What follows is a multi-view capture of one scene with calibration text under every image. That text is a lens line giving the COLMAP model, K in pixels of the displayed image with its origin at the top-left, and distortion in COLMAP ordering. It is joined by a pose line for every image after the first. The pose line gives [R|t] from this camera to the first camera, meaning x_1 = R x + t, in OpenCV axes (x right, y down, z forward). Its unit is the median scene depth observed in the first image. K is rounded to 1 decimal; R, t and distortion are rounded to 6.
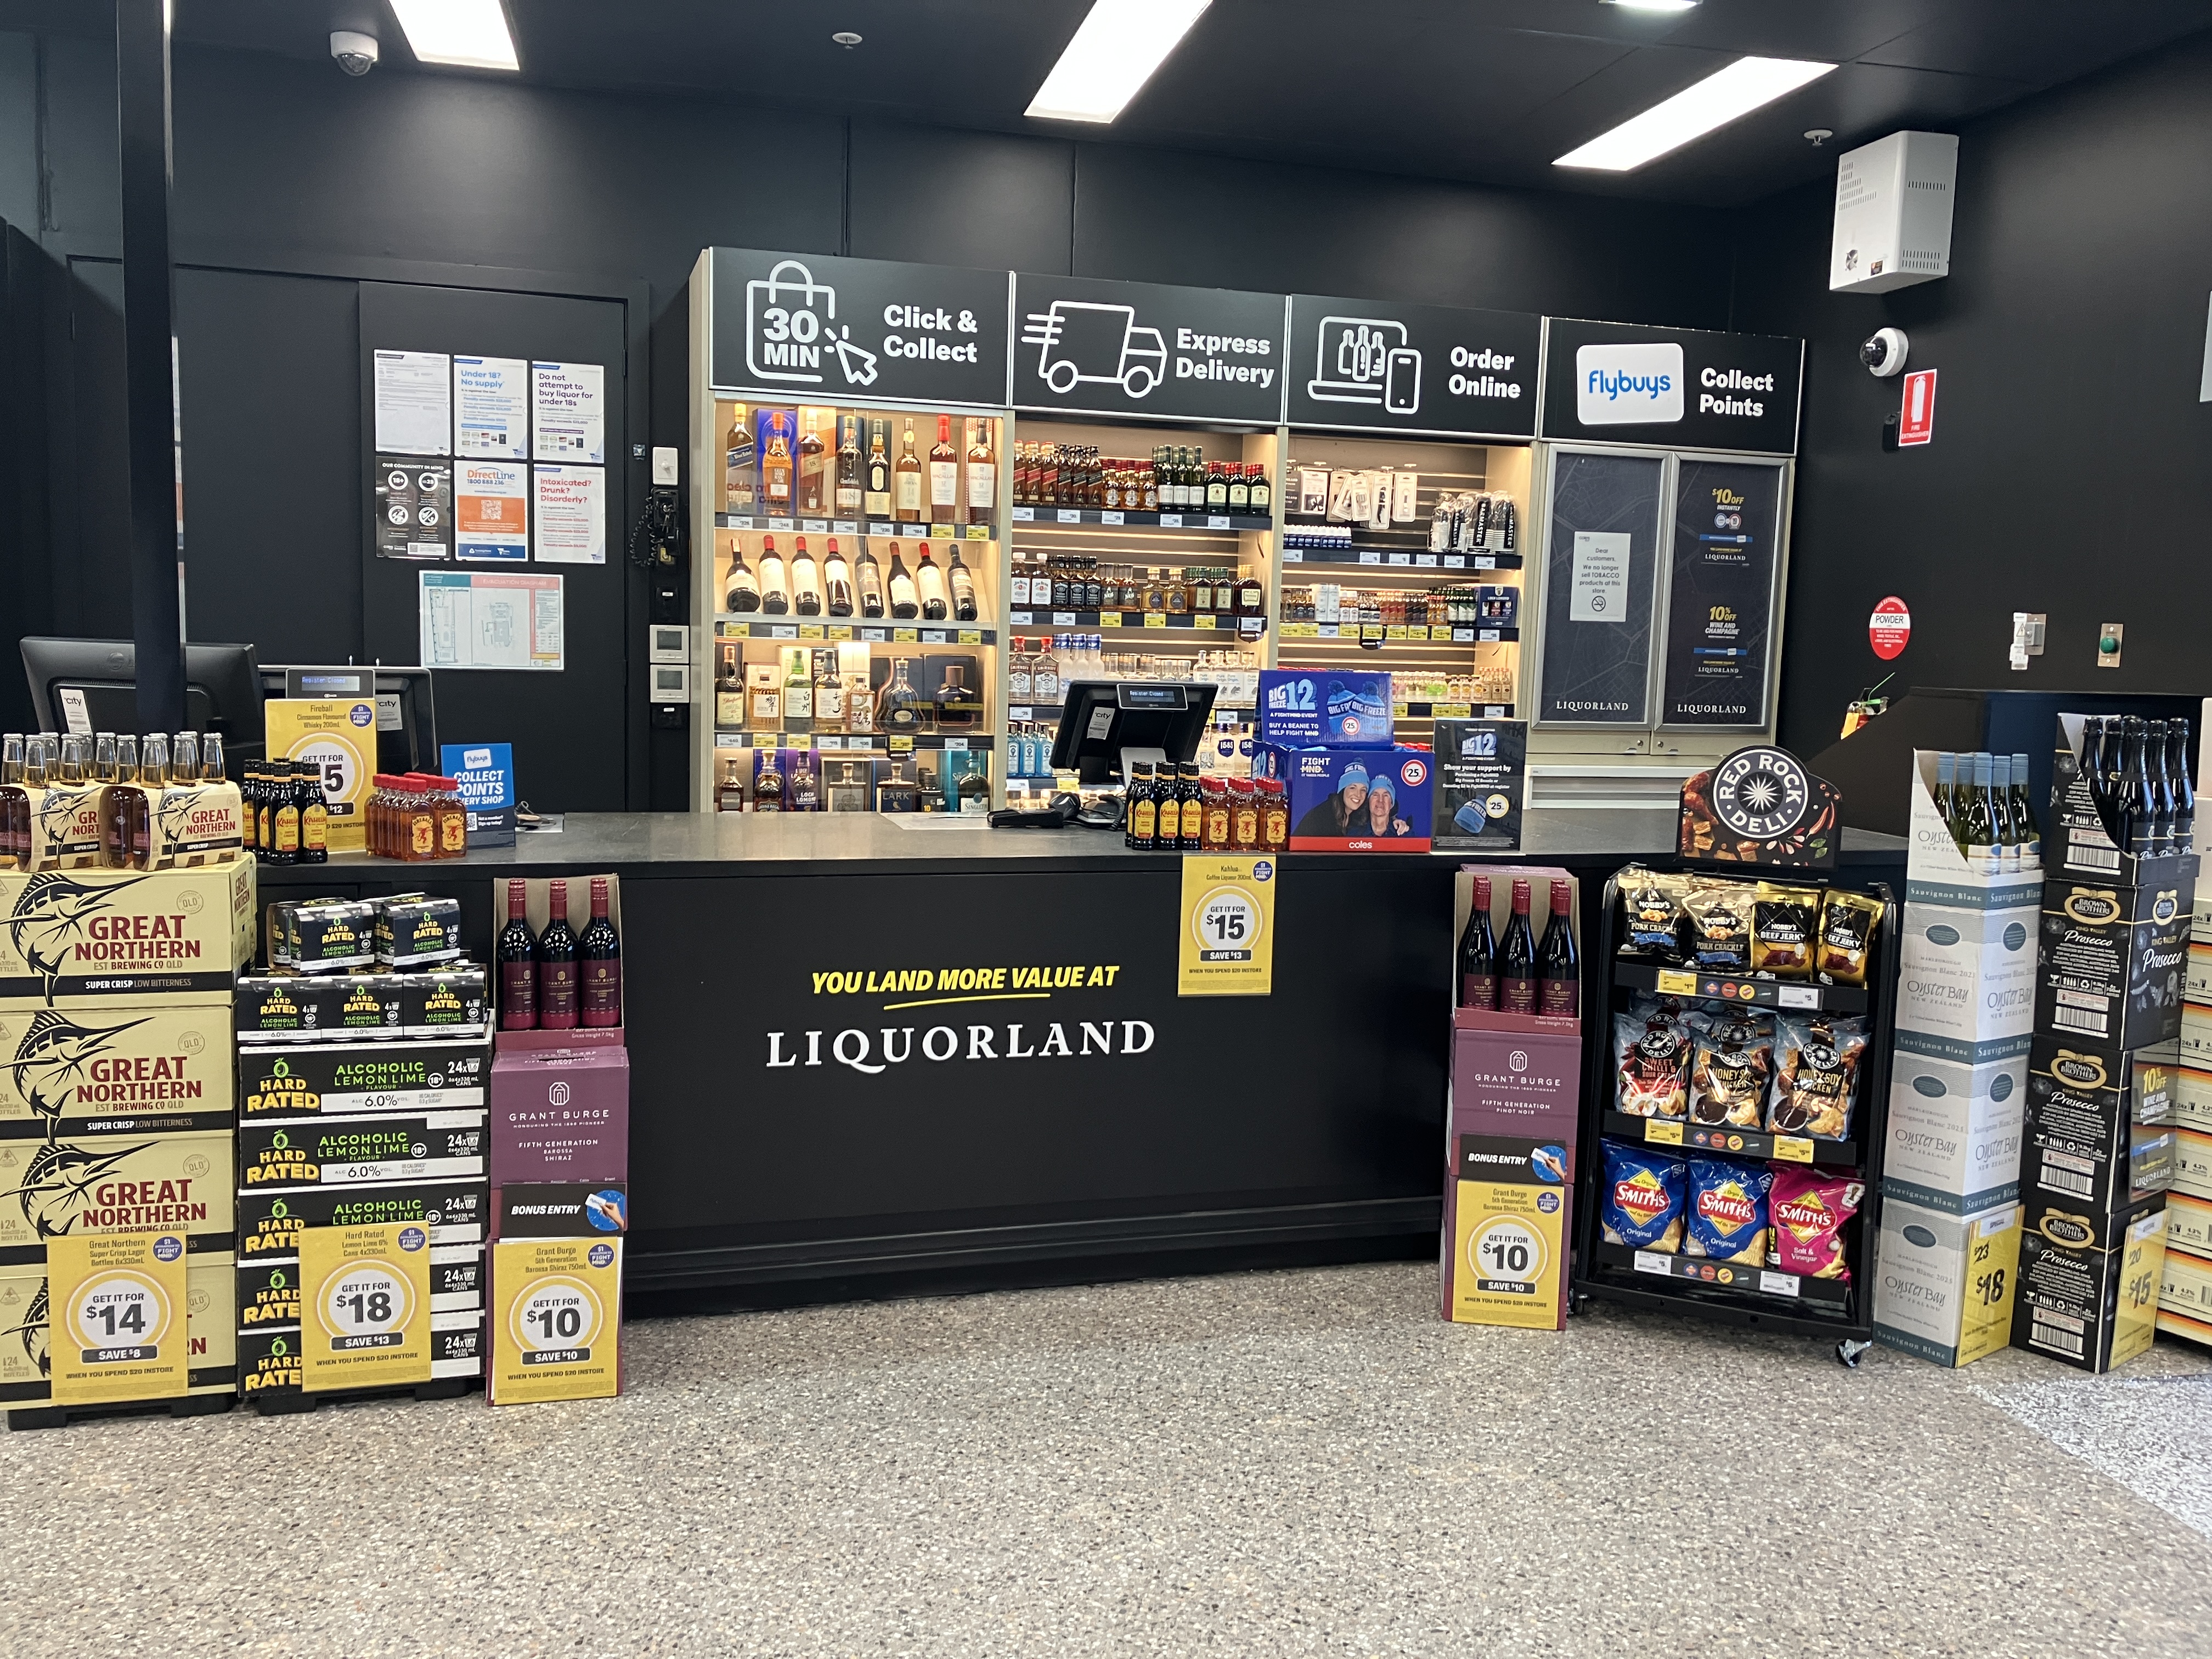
lens RADIAL K [[1753.5, 0, 1097.9], [0, 1753.5, 848.6], [0, 0, 1]] dist [0.074083, -0.149551]
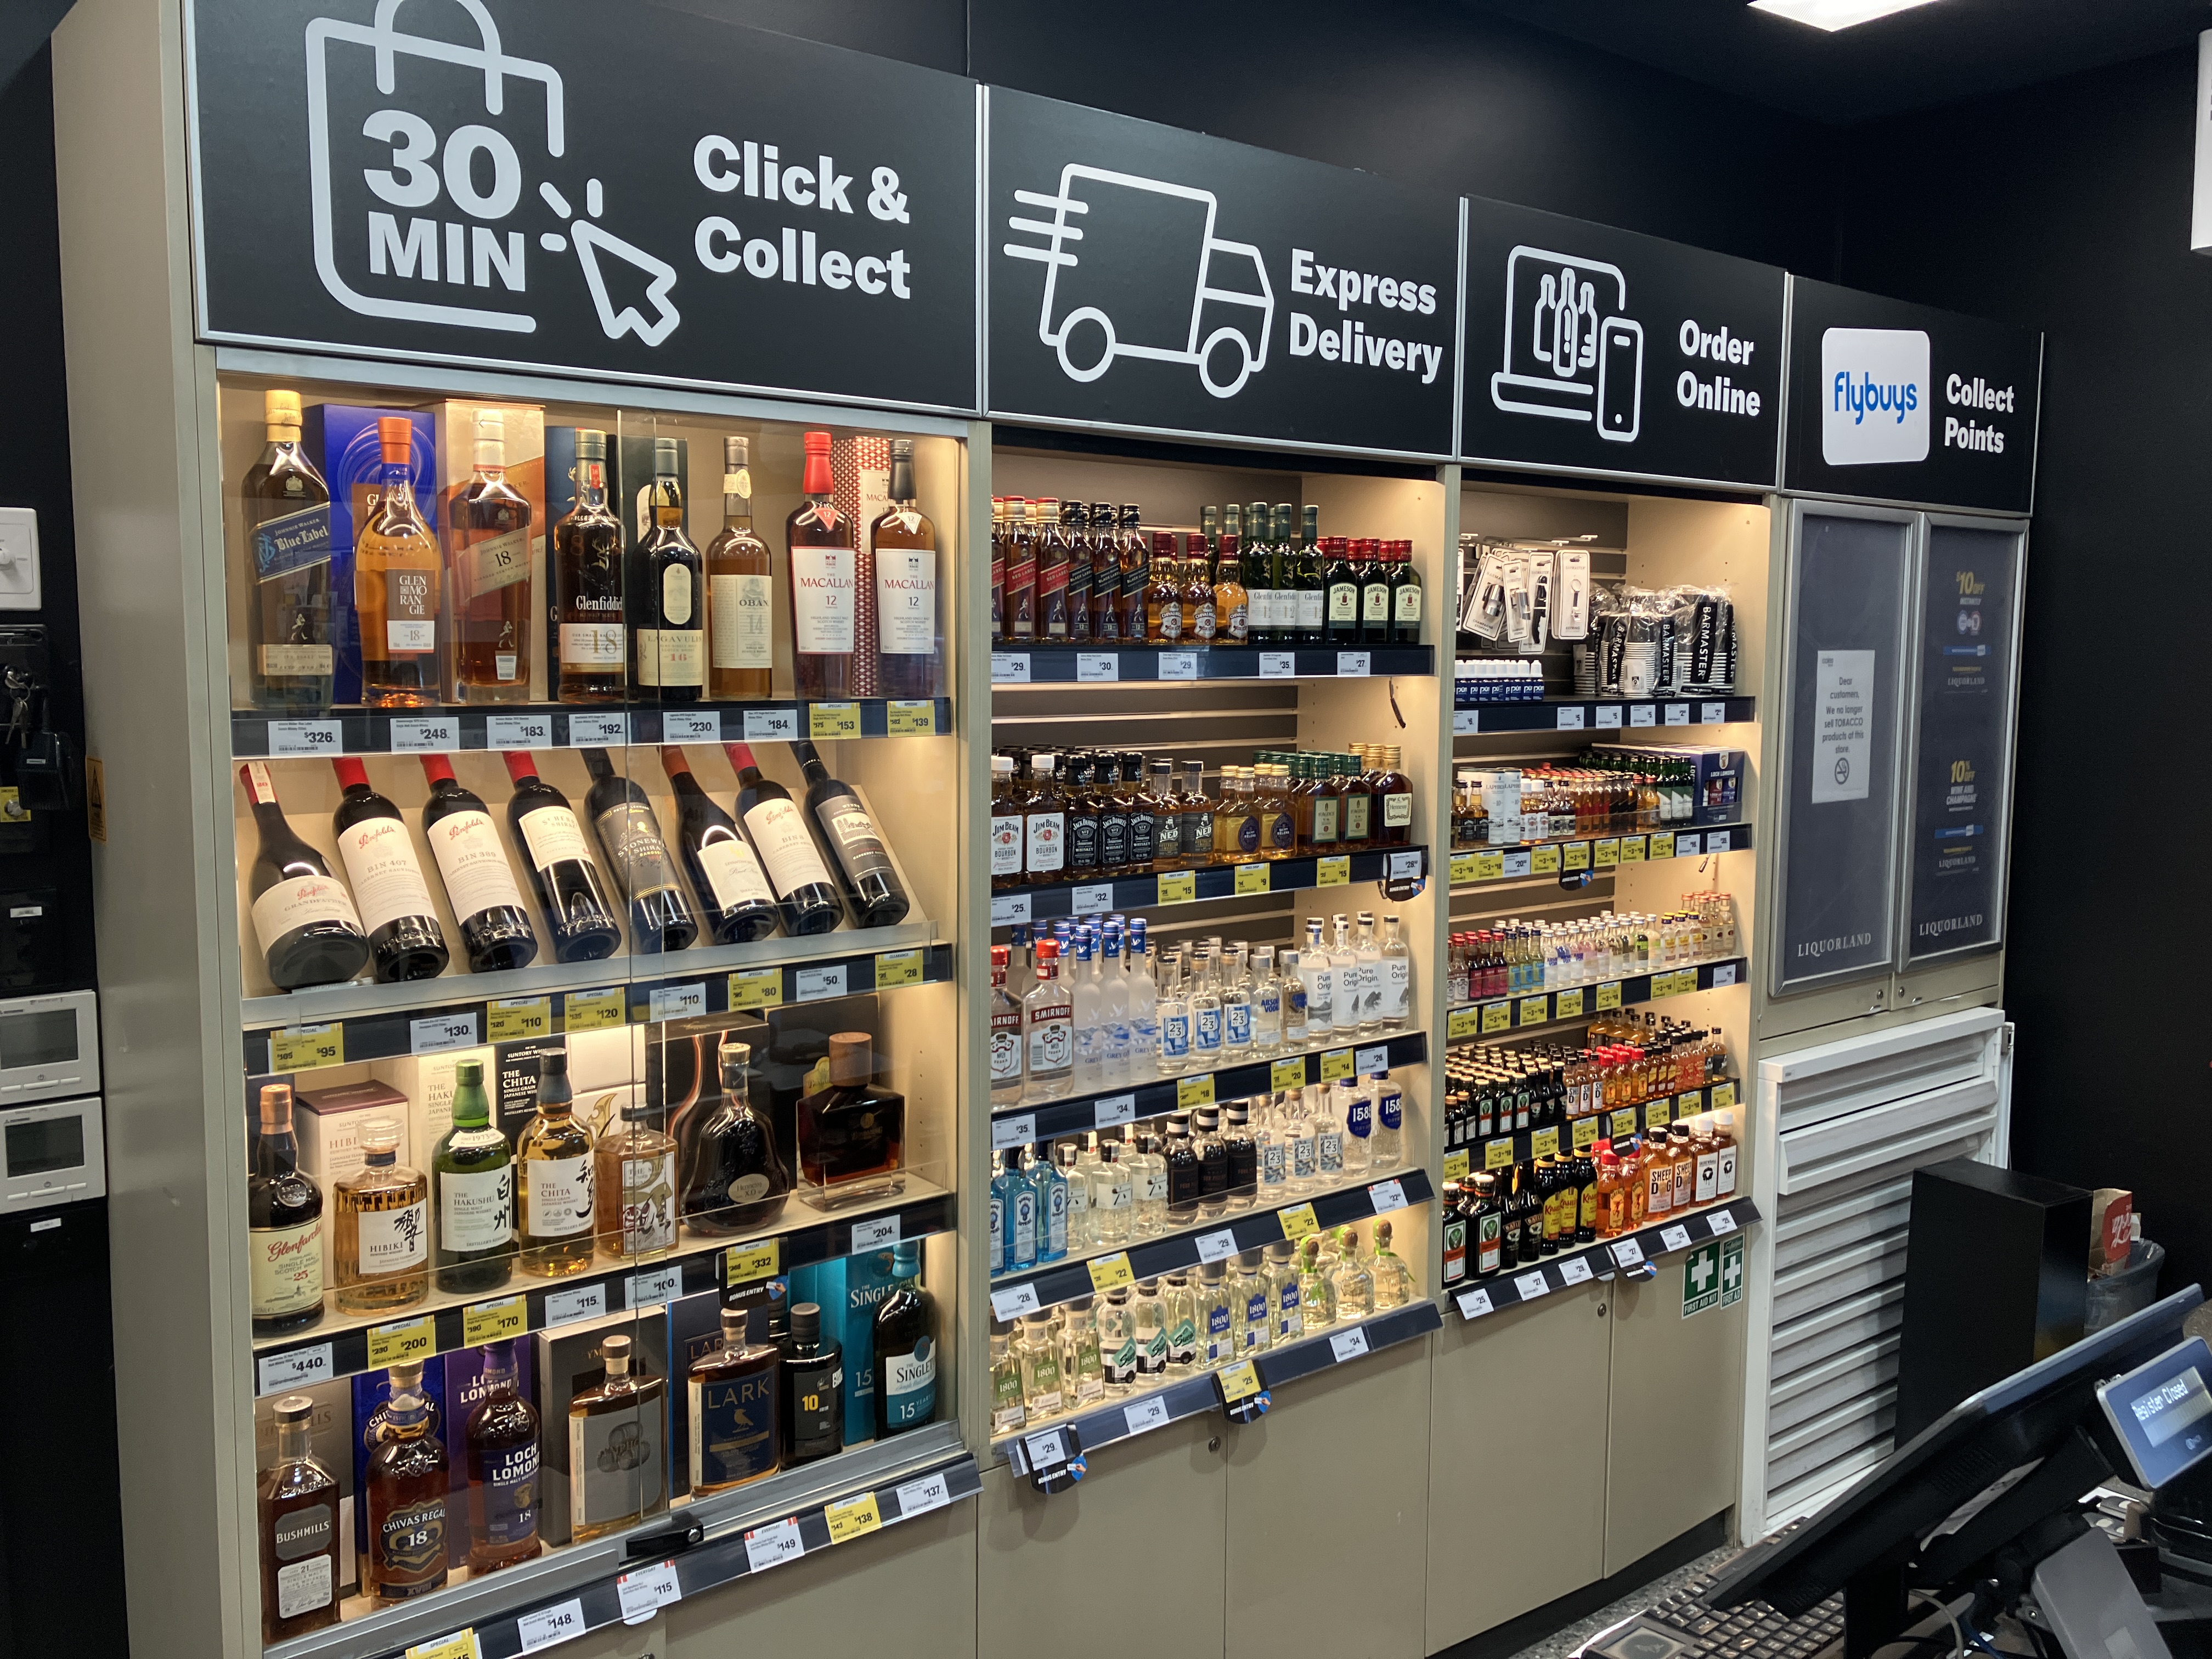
lens RADIAL K [[1821.5, 0, 1106.0], [0, 1821.5, 829.5], [0, 0, 1]] dist [0.009806, -0.004349]
pose [[0.921556, -0.064636, 0.382827, -0.189588], [0.070920, 0.997479, -0.002307, -0.150221], [-0.381713, 0.029276, 0.923817, 0.596896]]
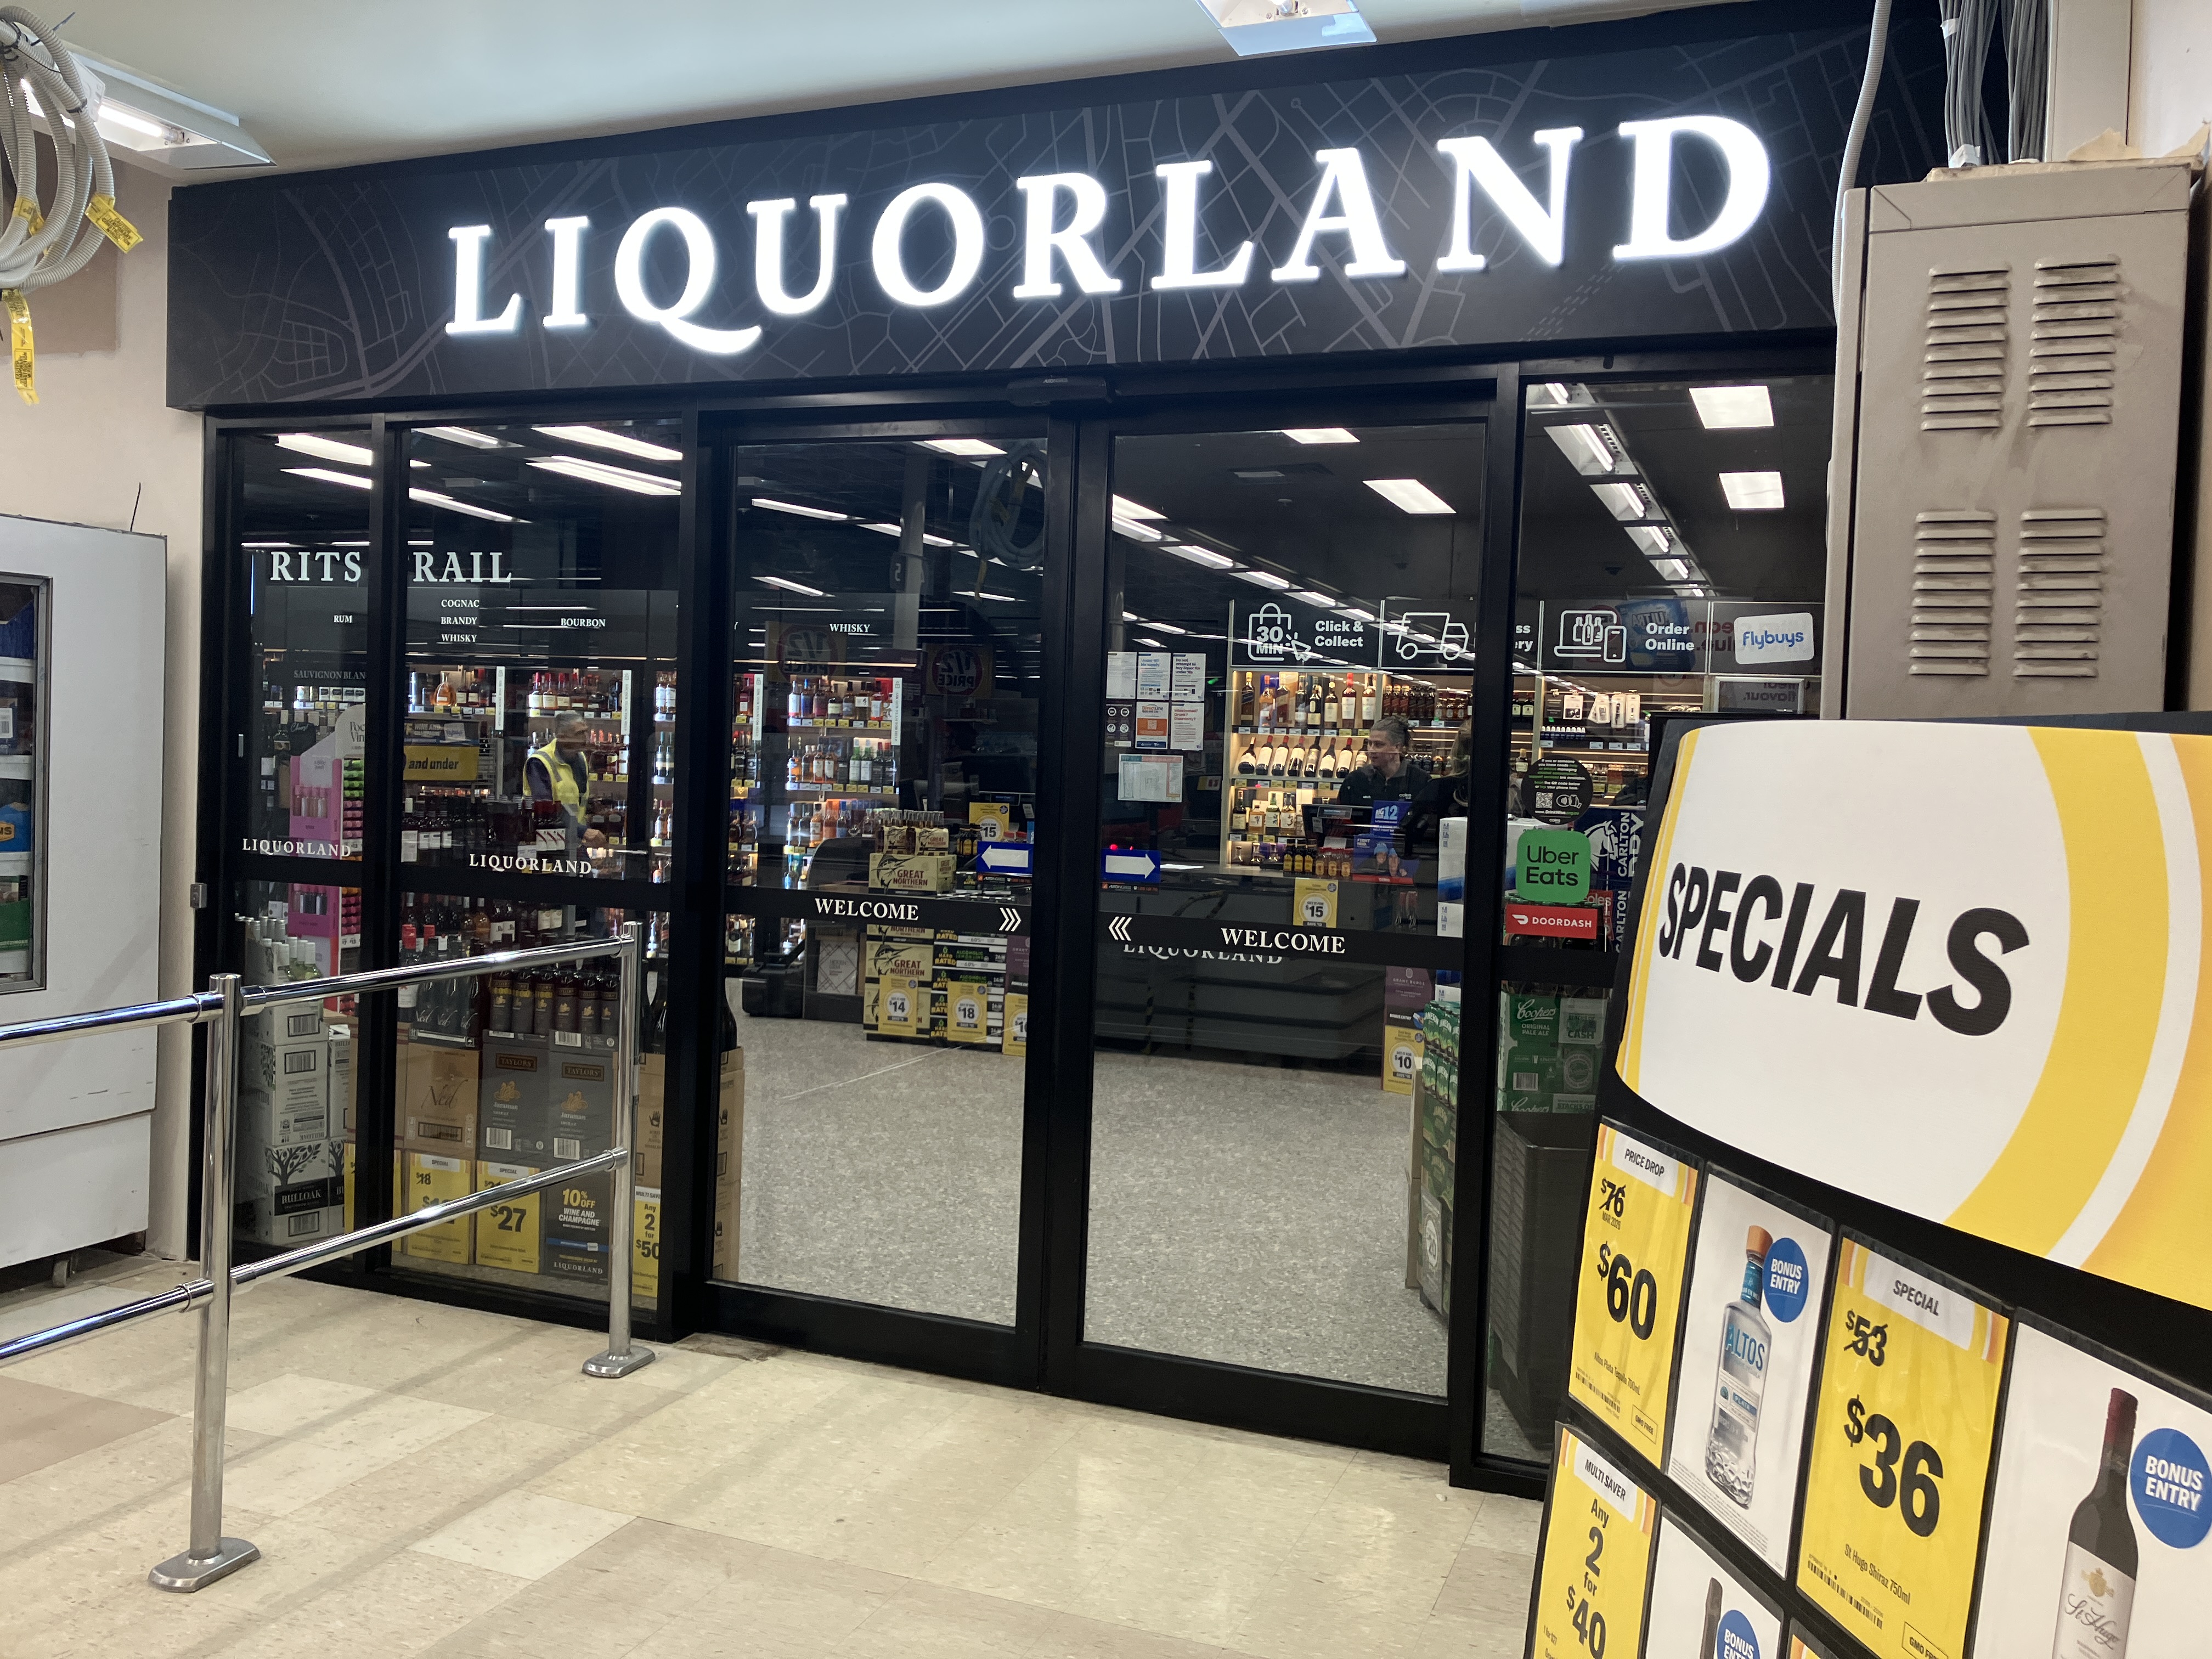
lens RADIAL K [[1714.2, 0, 1106.0], [0, 1714.2, 829.5], [0, 0, 1]] dist [-0.001829, -0.001850]
pose [[0.830287, 0.023268, -0.556850, 0.734756], [-0.081104, 0.993537, -0.079415, 0.093659], [0.551403, 0.111100, 0.826808, -0.673747]]
